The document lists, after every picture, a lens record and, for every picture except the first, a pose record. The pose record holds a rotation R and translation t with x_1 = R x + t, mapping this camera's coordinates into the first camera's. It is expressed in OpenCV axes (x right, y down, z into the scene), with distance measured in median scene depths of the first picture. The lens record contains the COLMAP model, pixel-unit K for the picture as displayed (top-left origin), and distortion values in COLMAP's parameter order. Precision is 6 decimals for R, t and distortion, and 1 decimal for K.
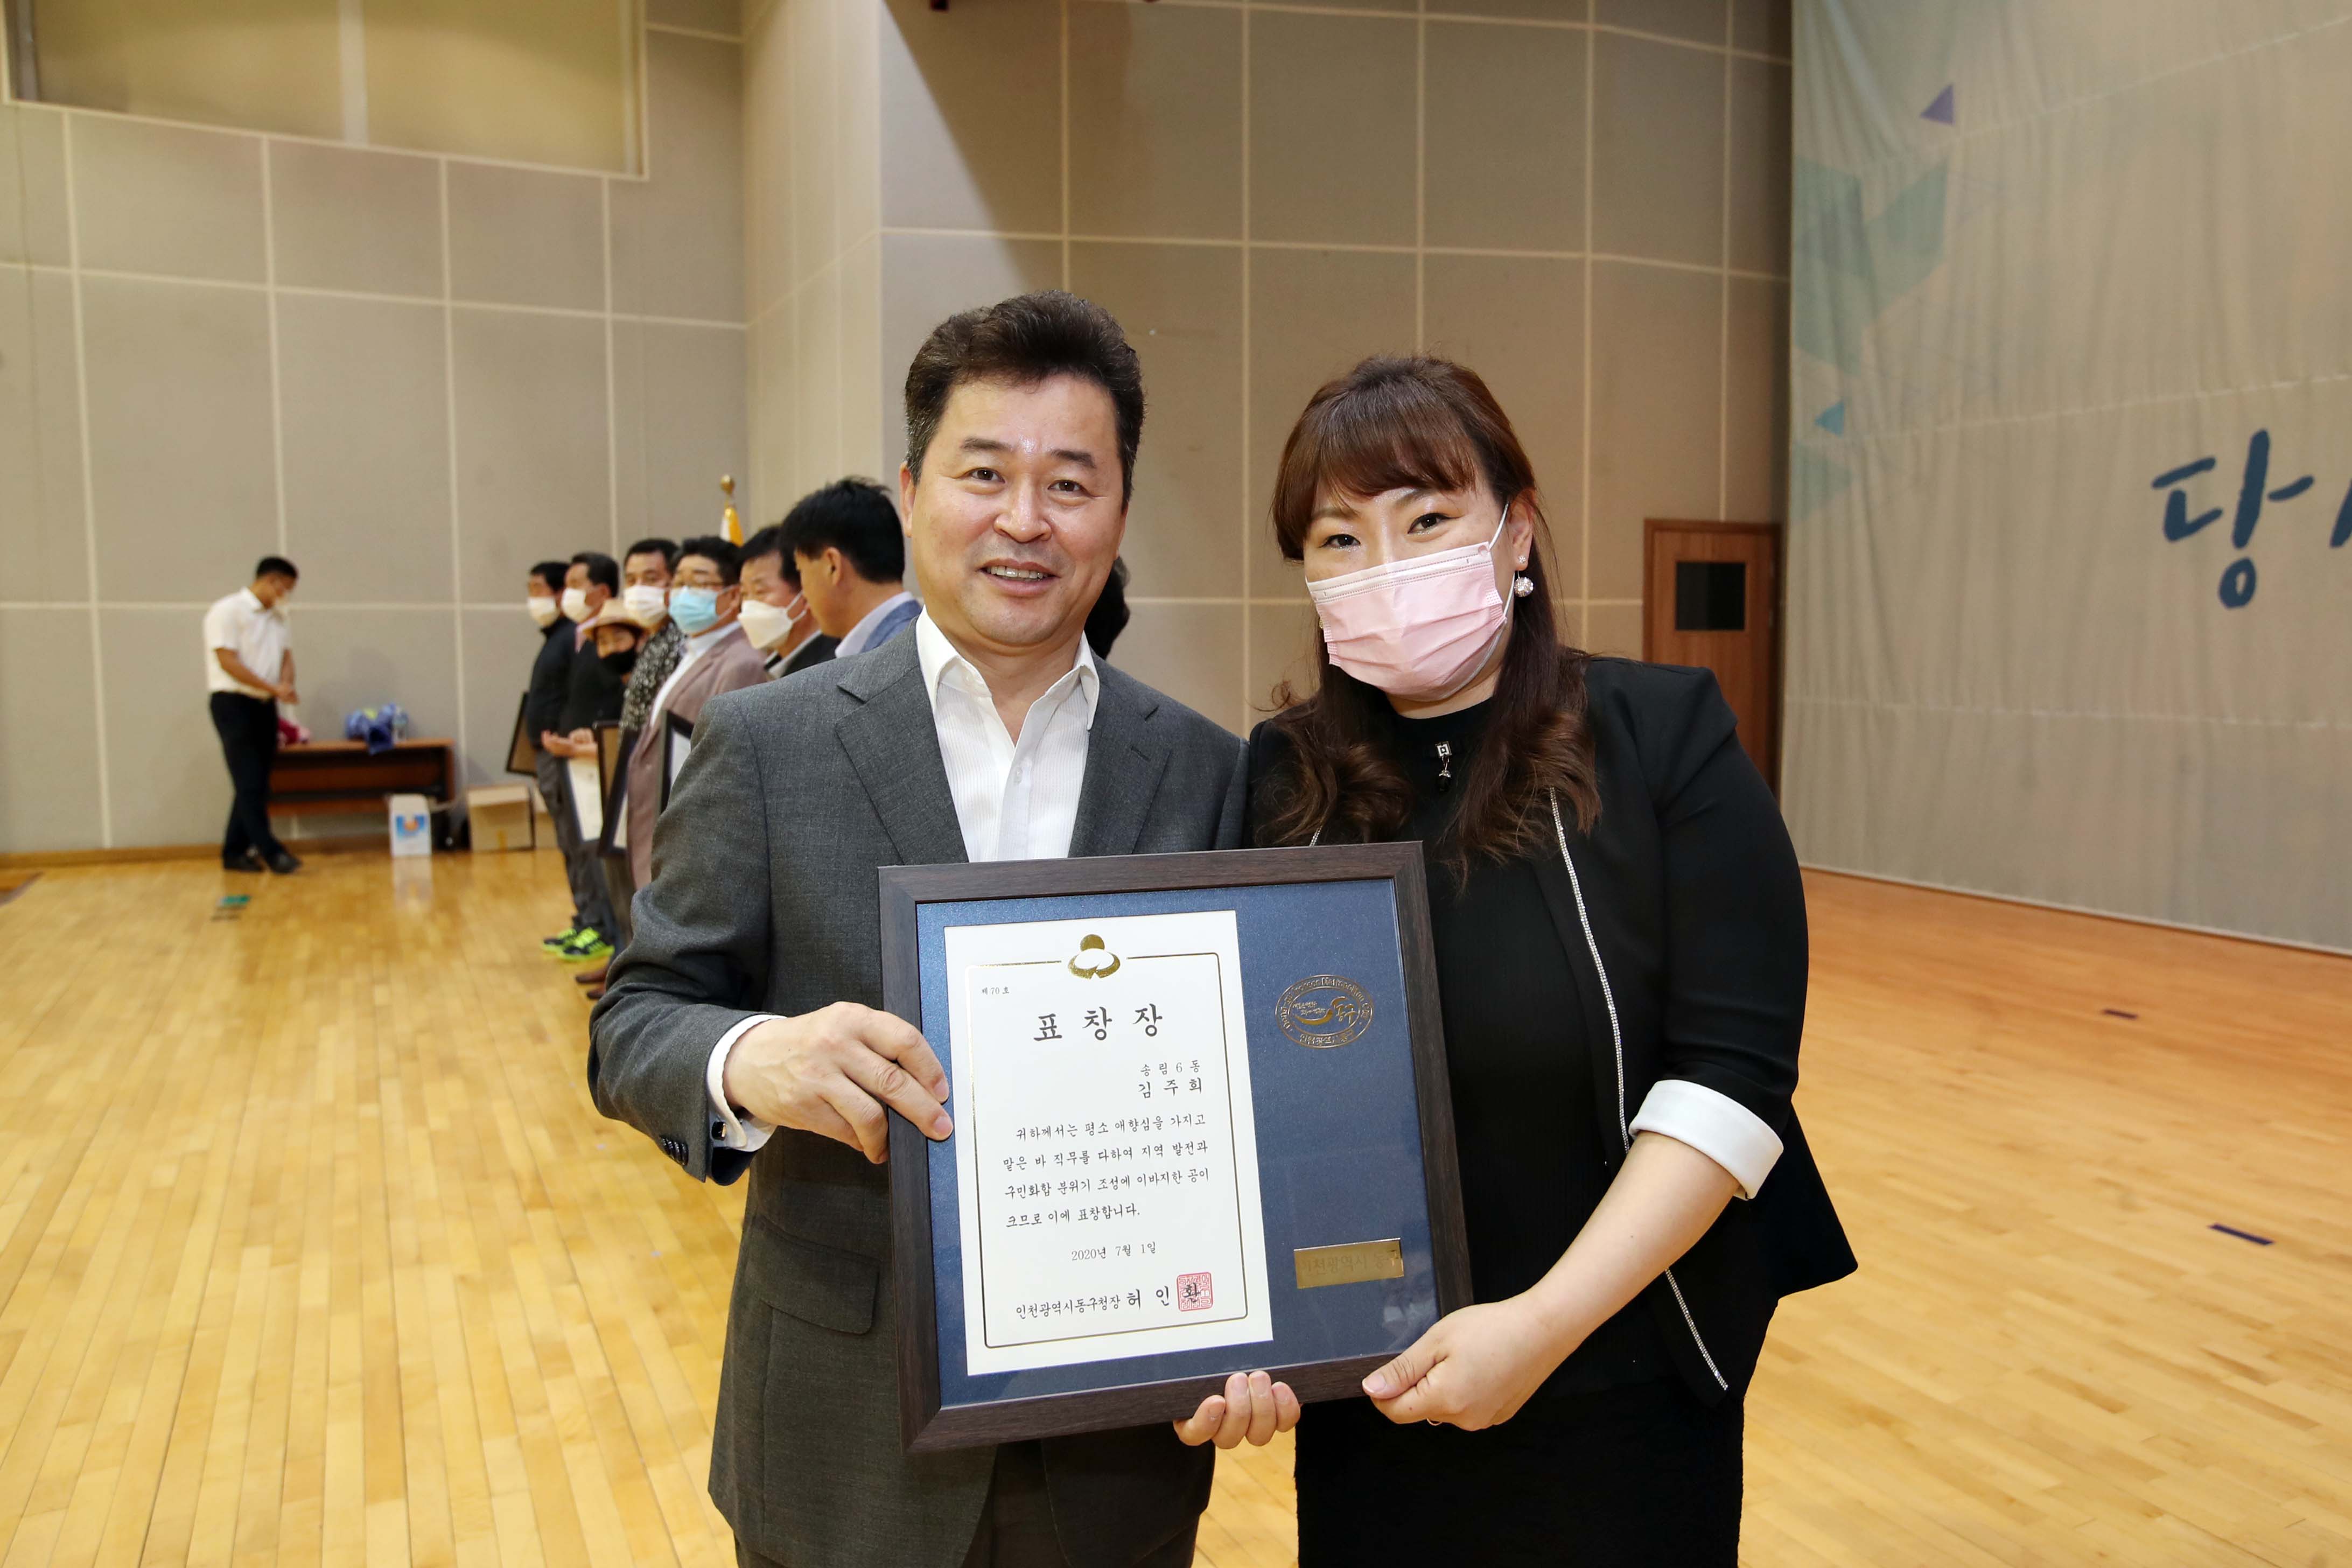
lens RADIAL K [[1675.1, 0, 1239.4], [0, 1675.1, 749.8], [0, 0, 1]] dist [-0.023242, 0.033148]
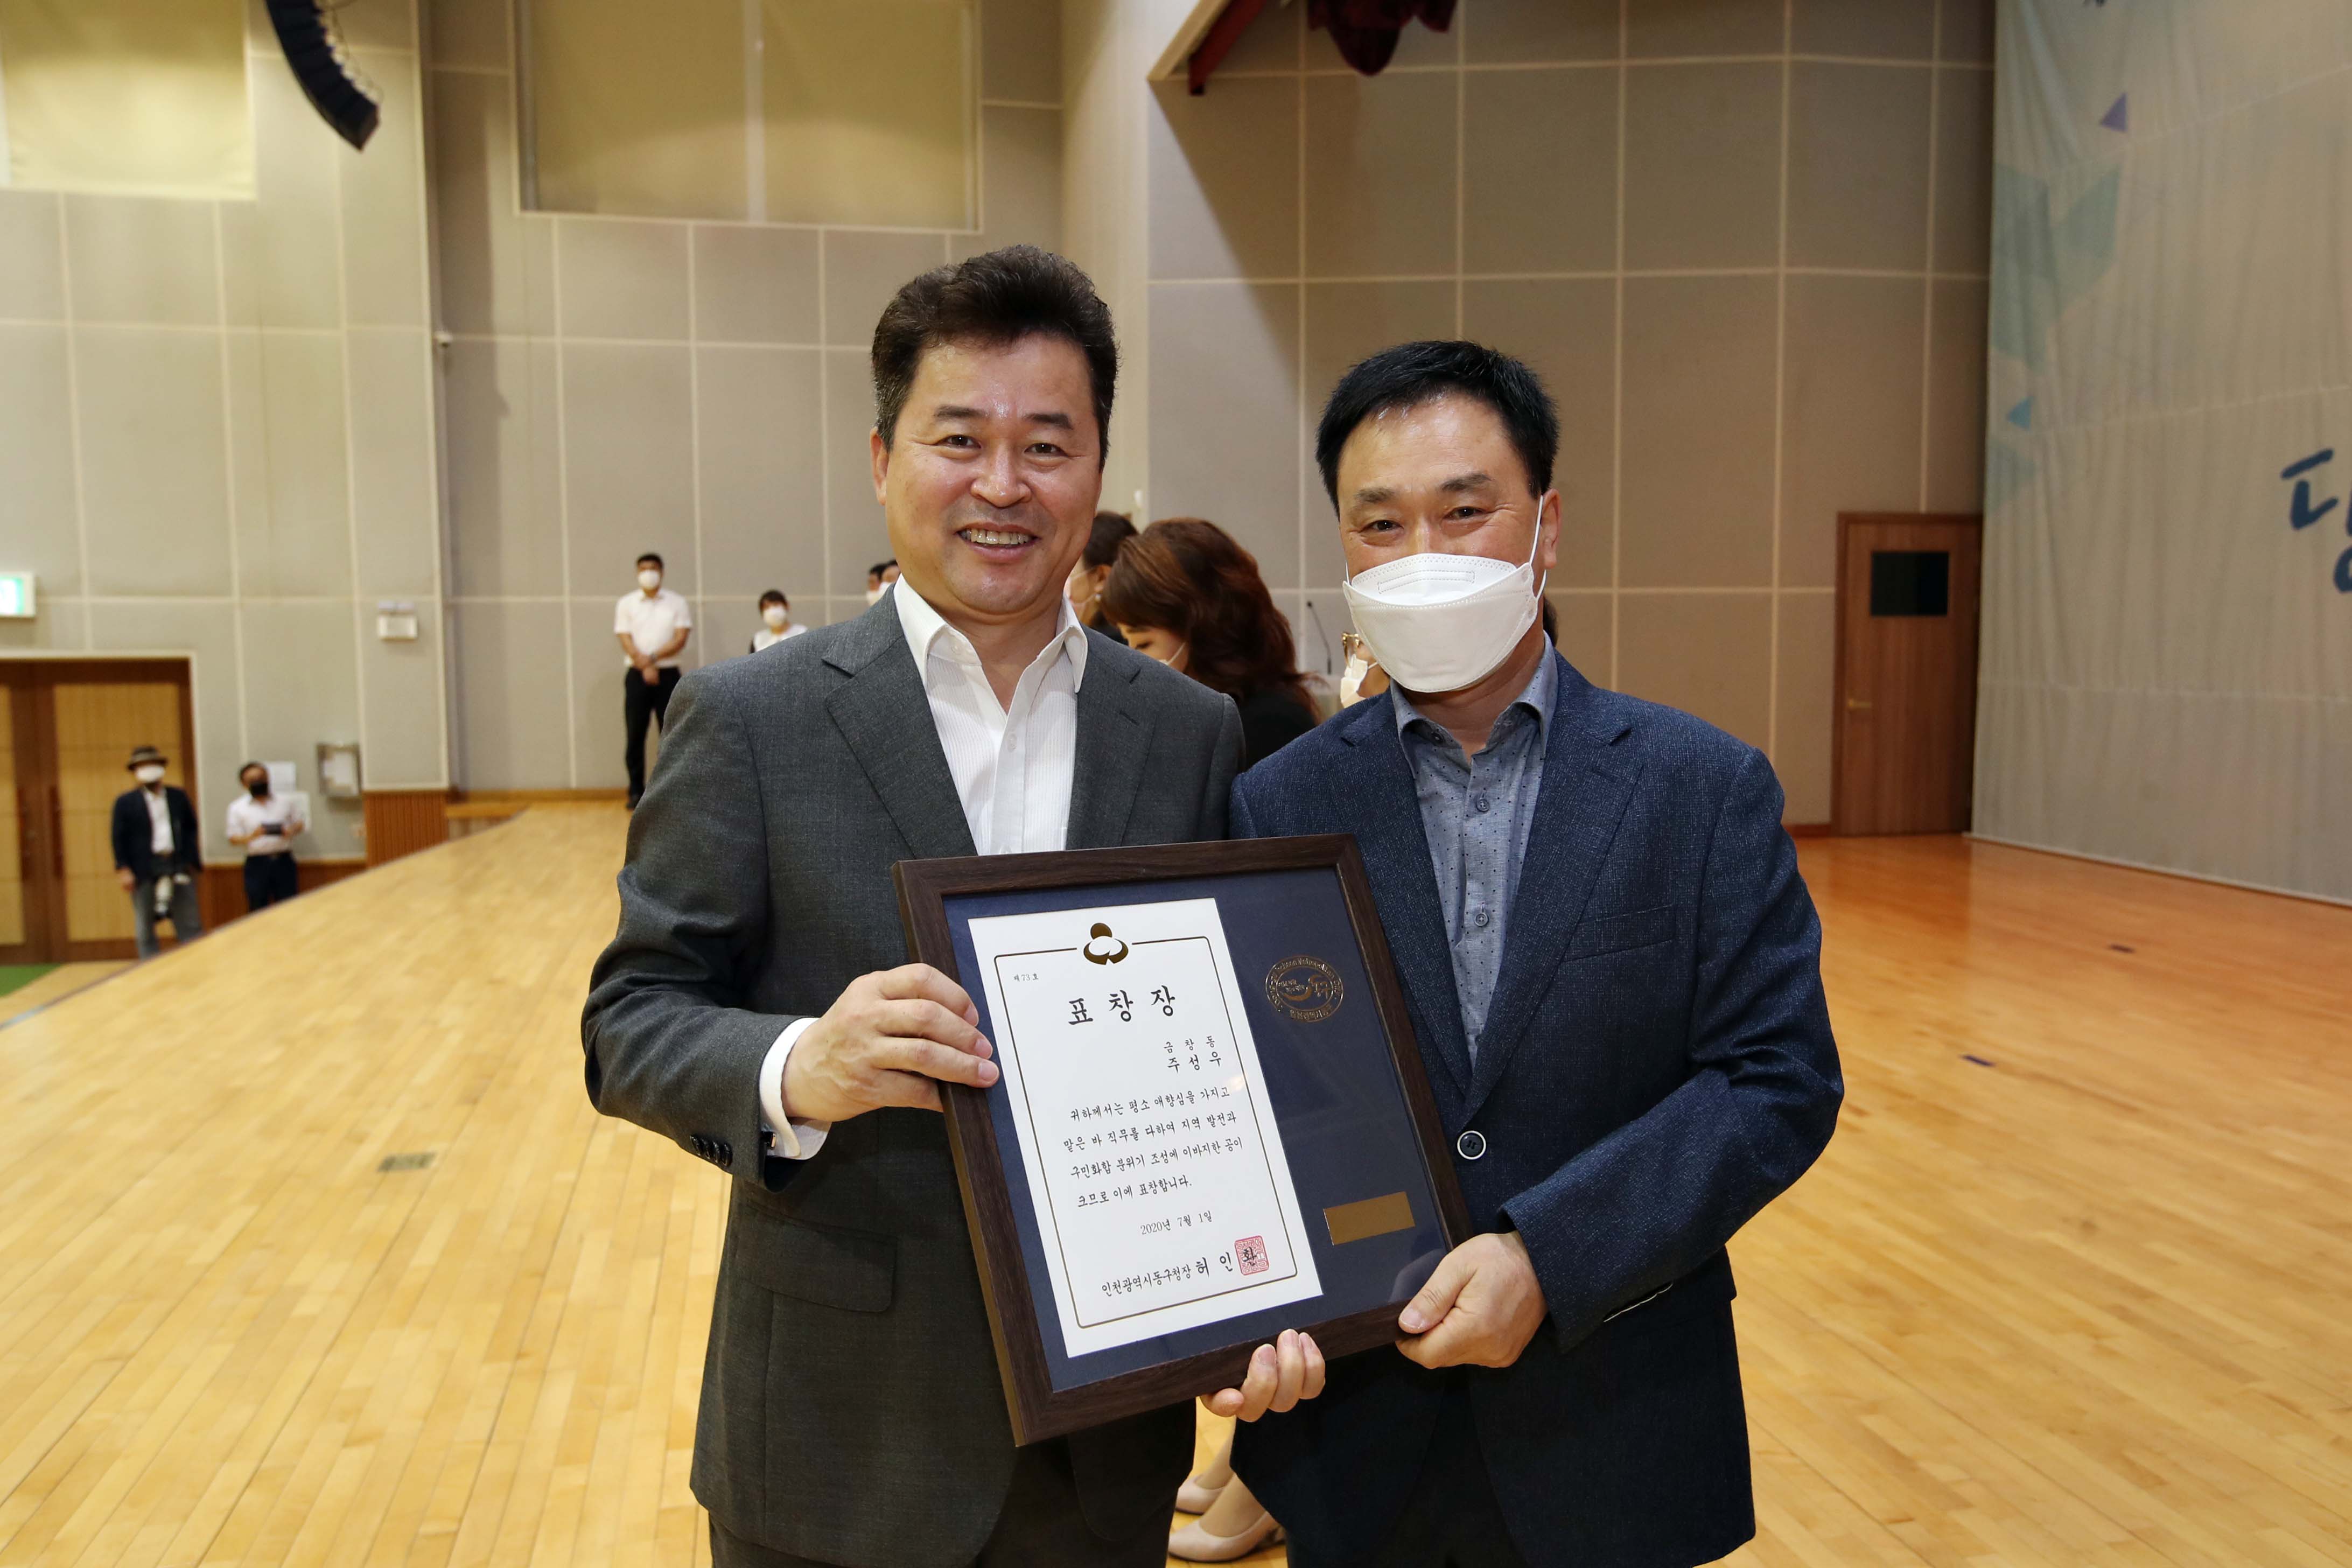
lens RADIAL K [[1897.4, 0, 1198.2], [0, 1897.4, 773.1], [0, 0, 1]] dist [-0.015279, 0.078913]
pose [[0.964623, 0.019725, -0.262894, 0.179790], [-0.016993, 0.999775, 0.012664, 0.022177], [0.263085, -0.007749, 0.964742, -0.299074]]
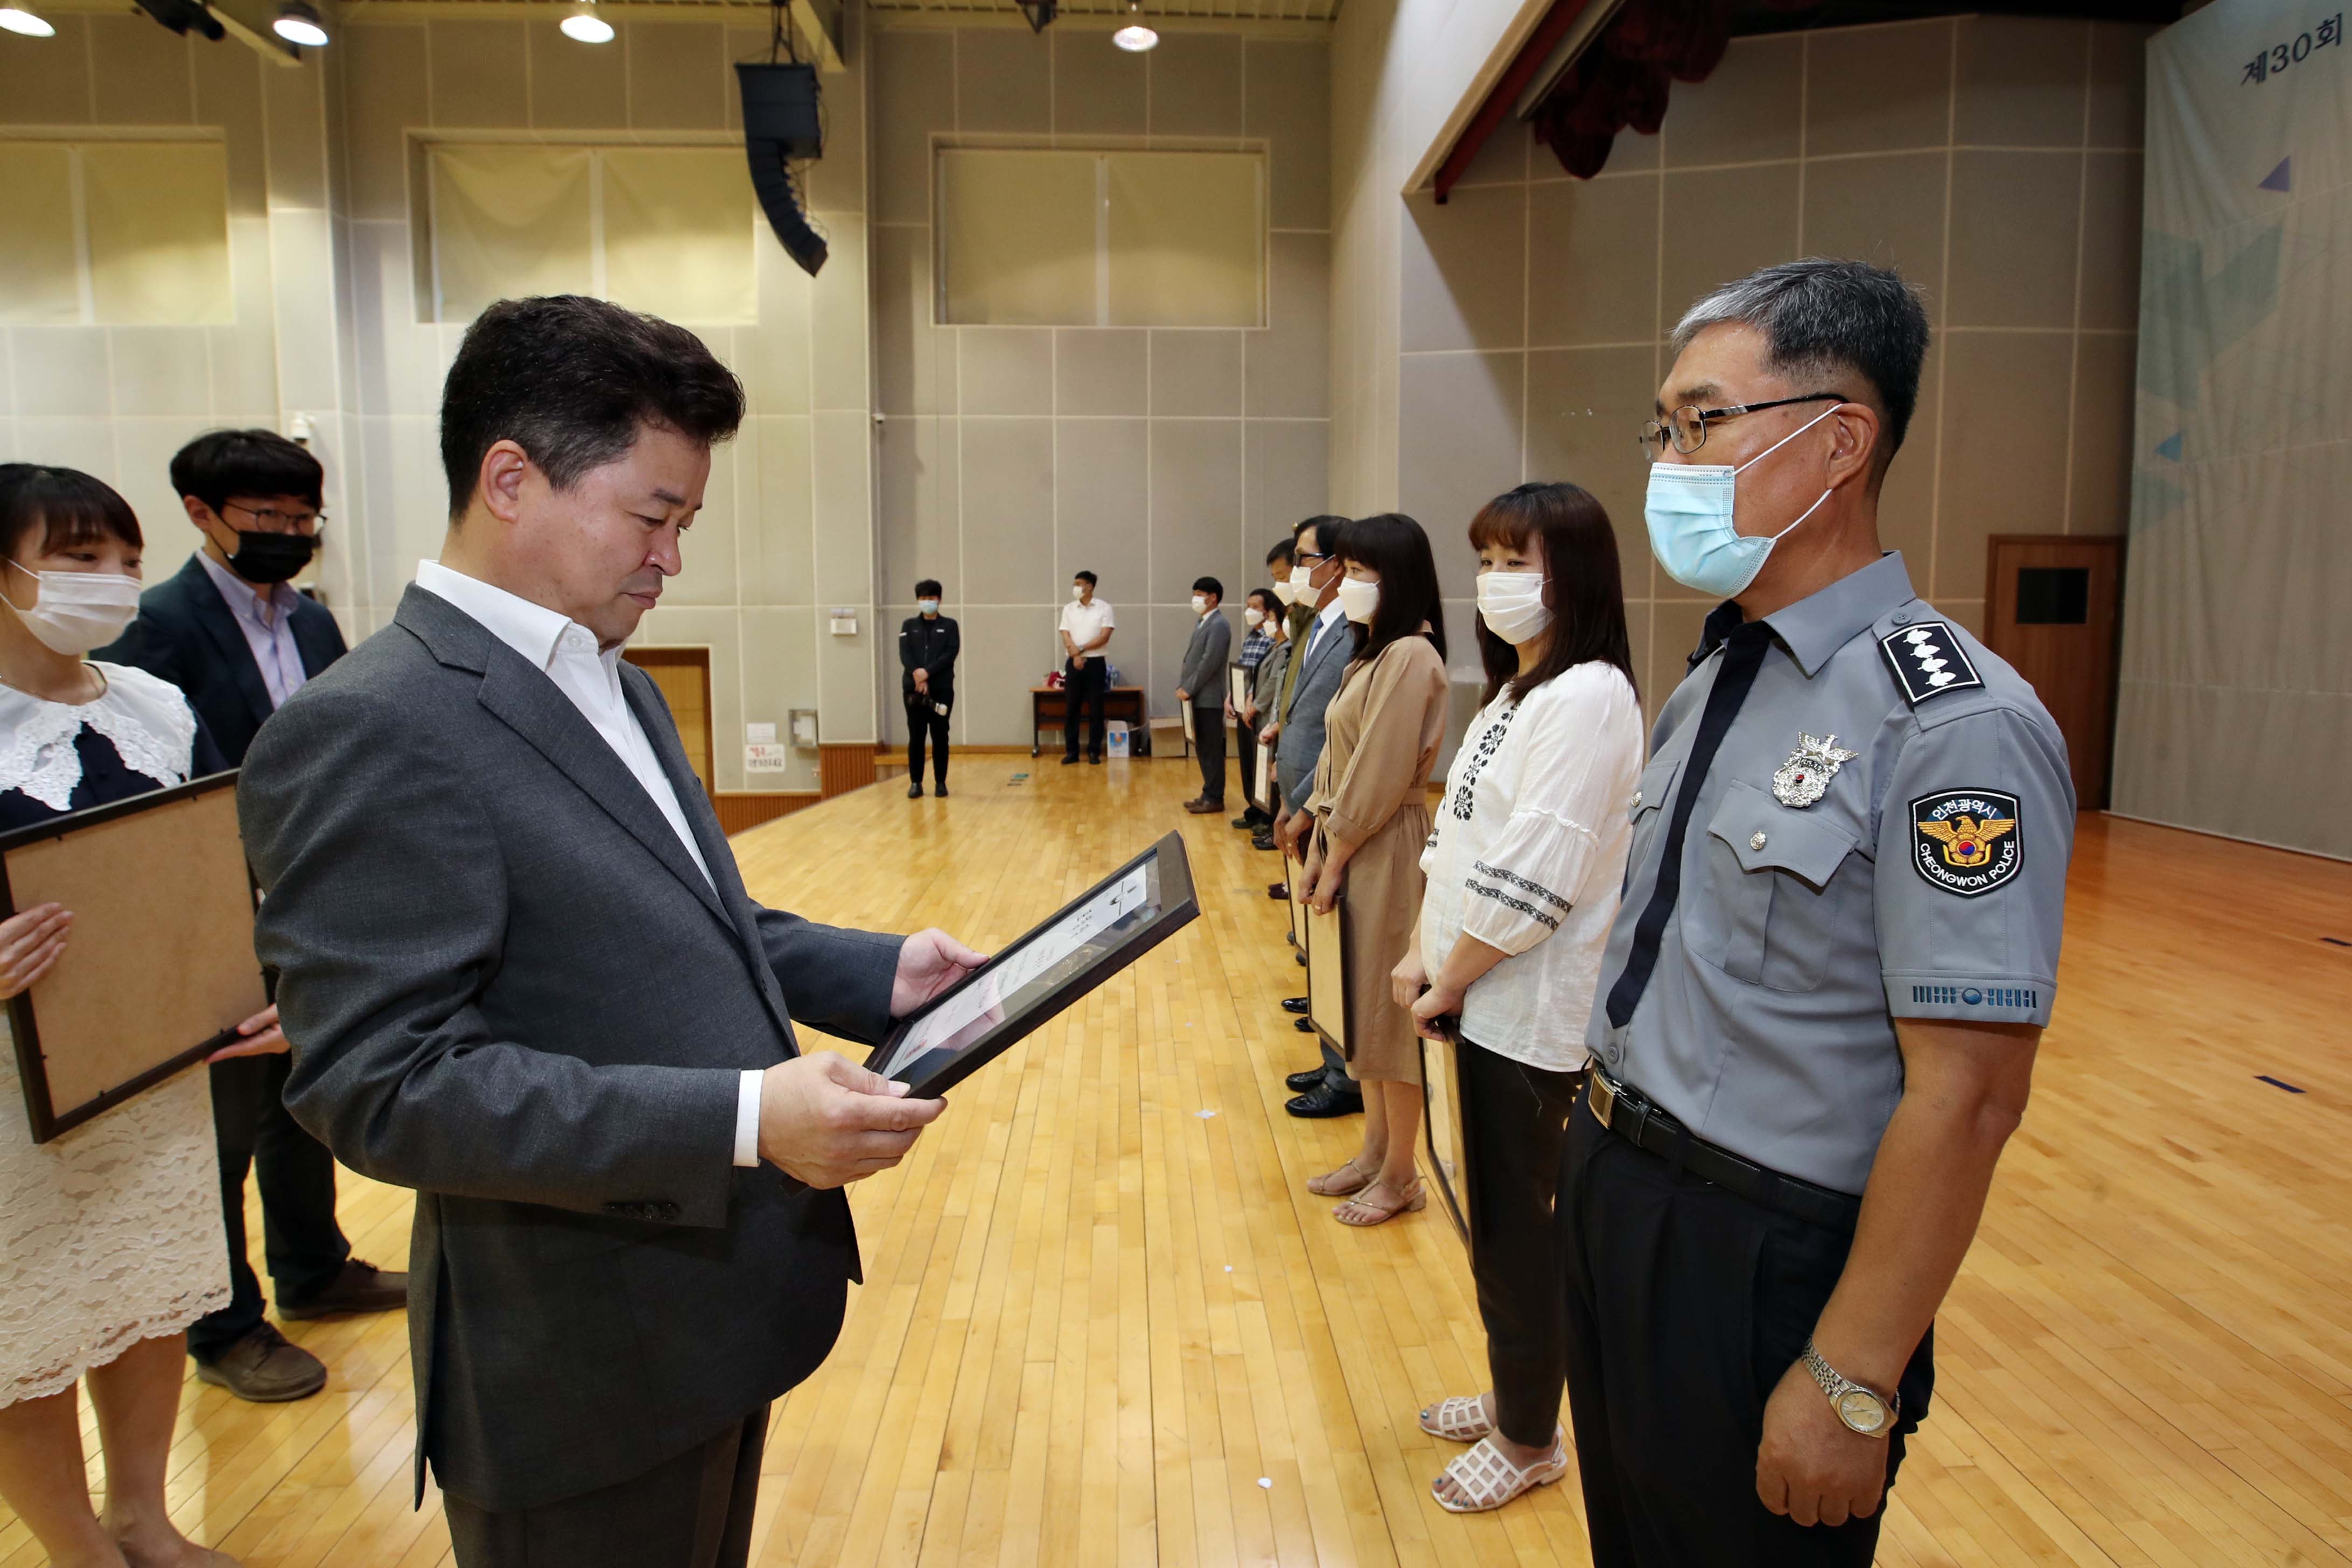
lens RADIAL K [[1259.1, 0, 1197.9], [0, 1259.1, 730.8], [0, 0, 1]] dist [-0.038889, 0.014868]
pose [[0.907313, 0.037801, -0.418753, 0.103815], [-0.032433, 0.999275, 0.019932, 0.010678], [0.419203, -0.004503, 0.907881, -0.101883]]
